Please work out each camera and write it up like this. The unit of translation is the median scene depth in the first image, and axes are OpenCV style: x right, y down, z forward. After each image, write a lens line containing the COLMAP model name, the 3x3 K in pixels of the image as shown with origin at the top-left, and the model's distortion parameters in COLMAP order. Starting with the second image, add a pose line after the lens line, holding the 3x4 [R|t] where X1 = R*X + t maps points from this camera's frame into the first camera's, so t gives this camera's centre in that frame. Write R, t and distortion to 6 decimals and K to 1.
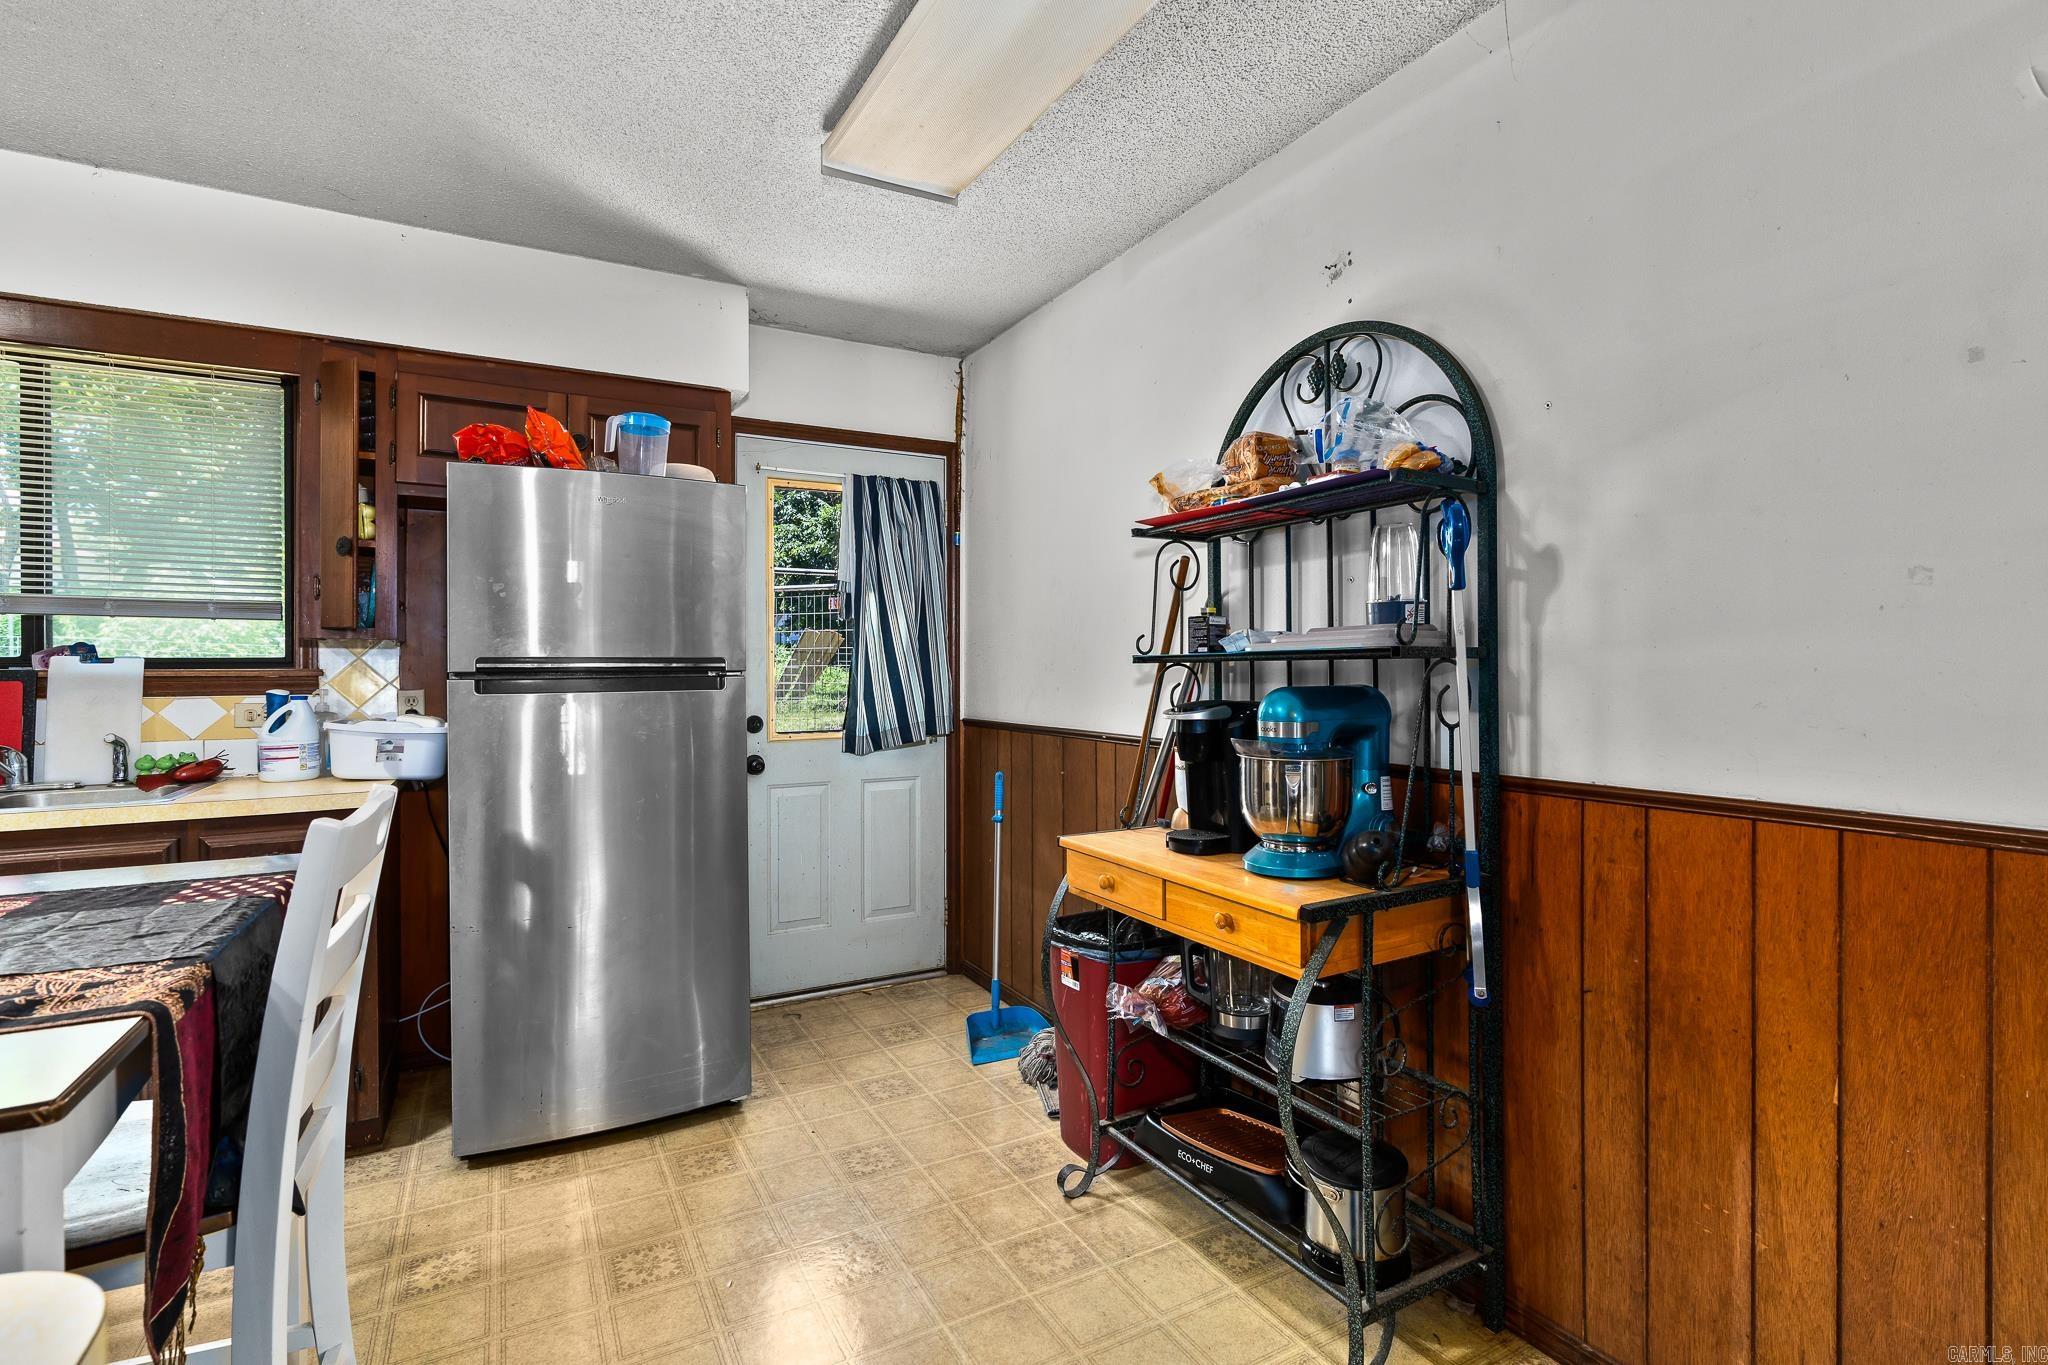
lens RADIAL K [[957.7, 0, 1024.5], [0, 957.7, 664.9], [0, 0, 1]] dist [0.001274, 0.000943]
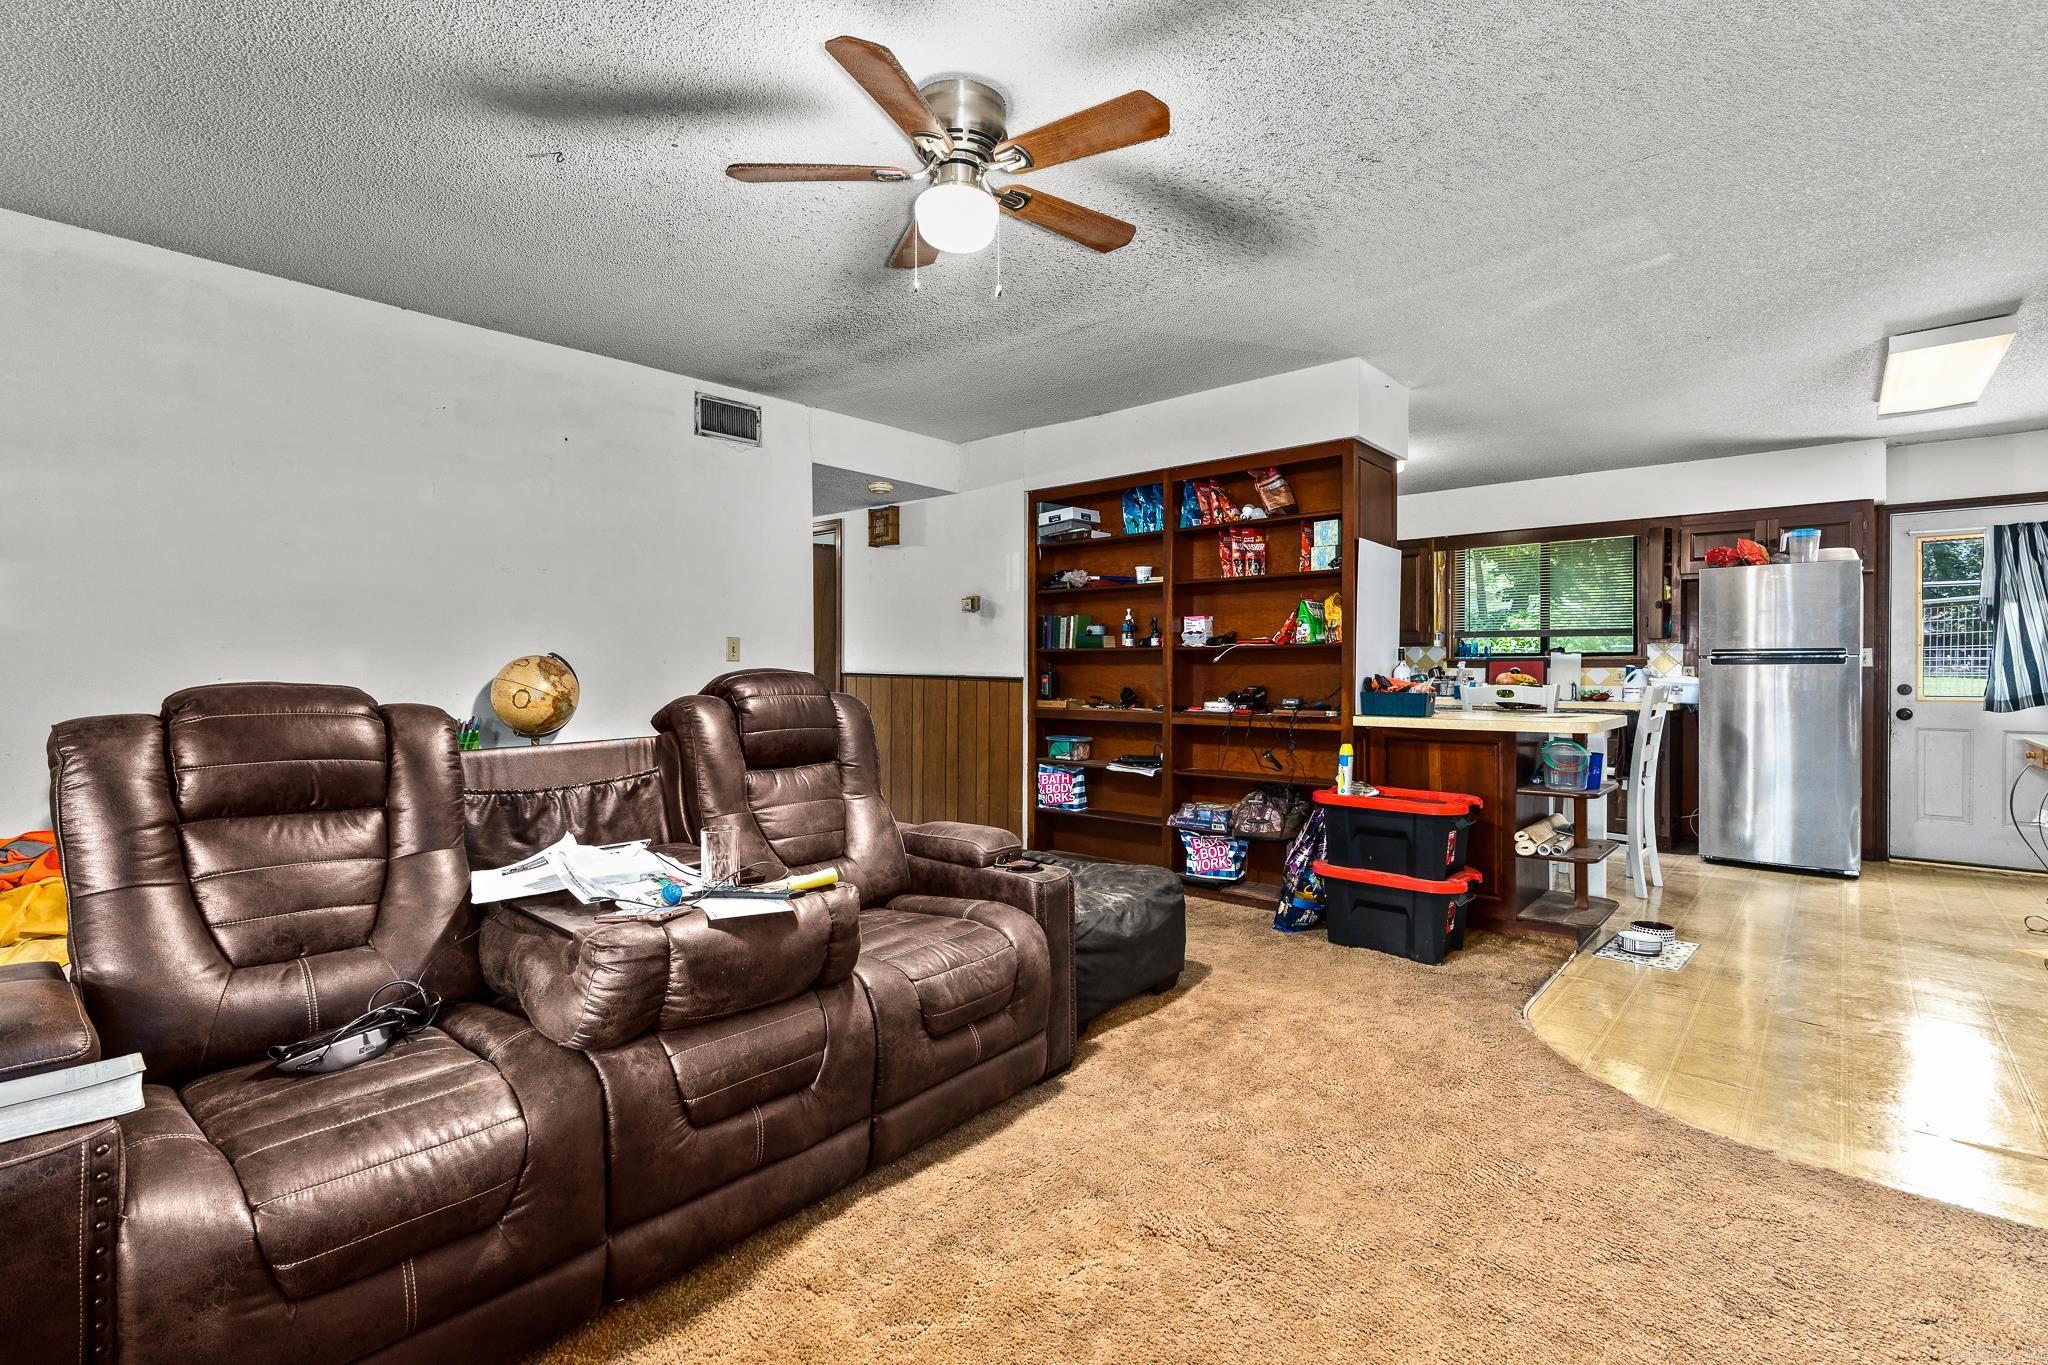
lens RADIAL K [[924.2, 0, 1024.0], [0, 924.2, 682.5], [0, 0, 1]] dist [0.000370, 0.000303]
pose [[0.330417, 0.013681, -0.943736, 0.914460], [-0.006074, 0.999905, 0.012368, 0.050942], [0.943816, 0.001646, 0.330468, -1.211544]]
